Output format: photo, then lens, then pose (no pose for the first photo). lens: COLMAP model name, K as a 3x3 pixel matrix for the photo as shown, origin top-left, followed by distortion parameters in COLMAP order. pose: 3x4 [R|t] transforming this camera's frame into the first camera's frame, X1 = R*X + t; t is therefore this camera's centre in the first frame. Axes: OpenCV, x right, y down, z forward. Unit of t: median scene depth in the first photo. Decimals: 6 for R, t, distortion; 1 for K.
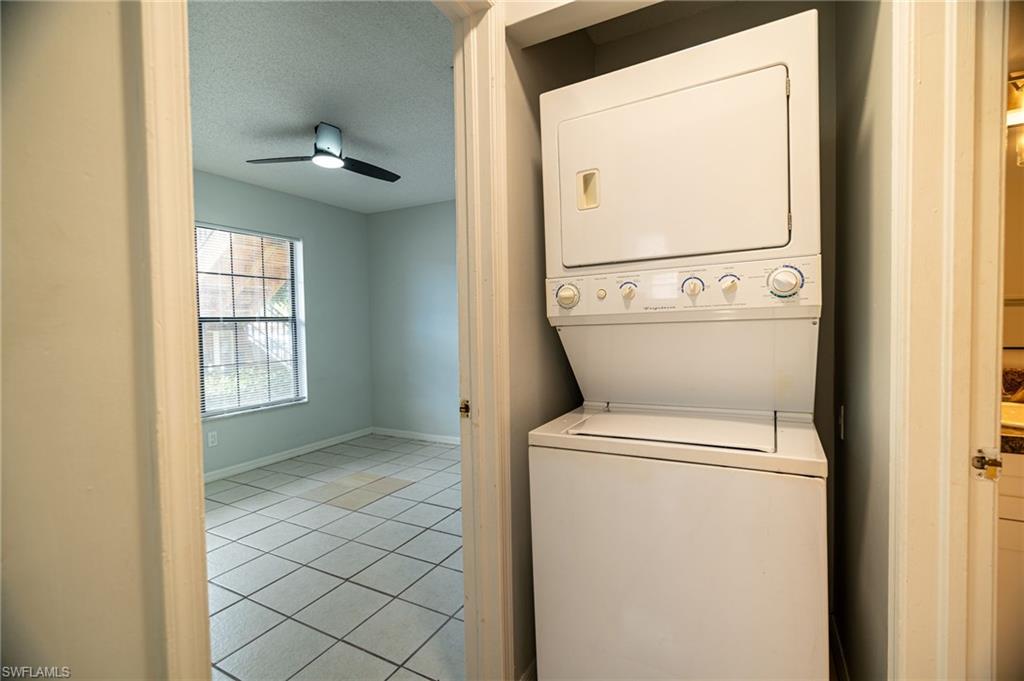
lens RADIAL K [[458.6, 0, 512.0], [0, 458.6, 340.5], [0, 0, 1]] dist [-0.003010, -0.000068]
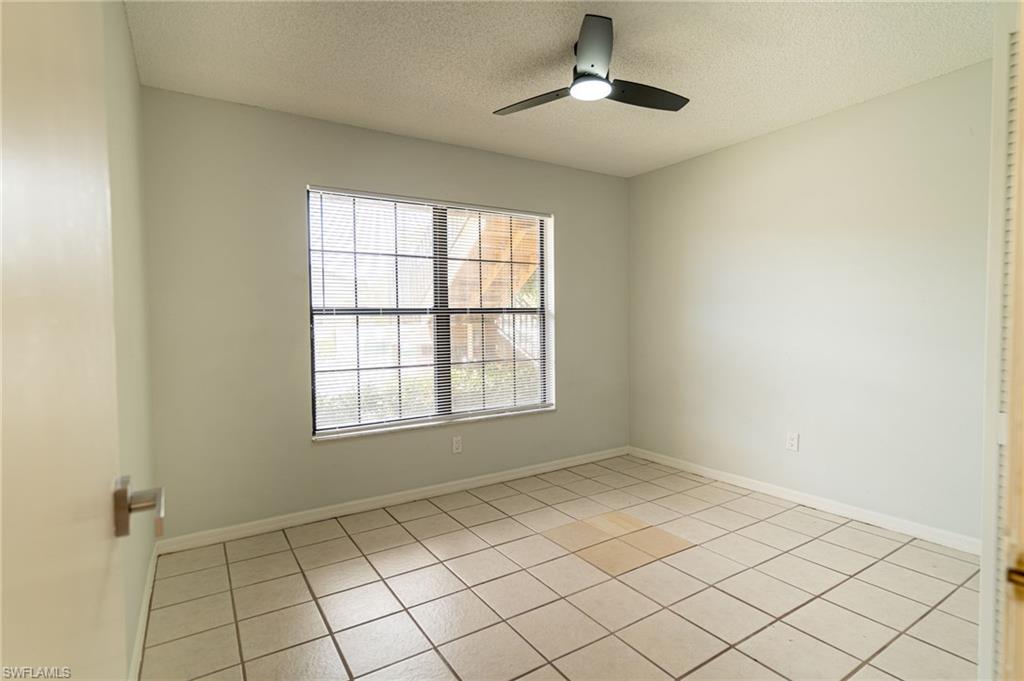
lens RADIAL K [[505.1, 0, 512.0], [0, 505.1, 340.5], [0, 0, 1]] dist [0.001587, 0.000092]
pose [[0.876563, 0.025318, -0.480620, -0.077043], [-0.020600, 0.999674, 0.015090, -0.004204], [0.480846, -0.003327, 0.876799, 0.158432]]
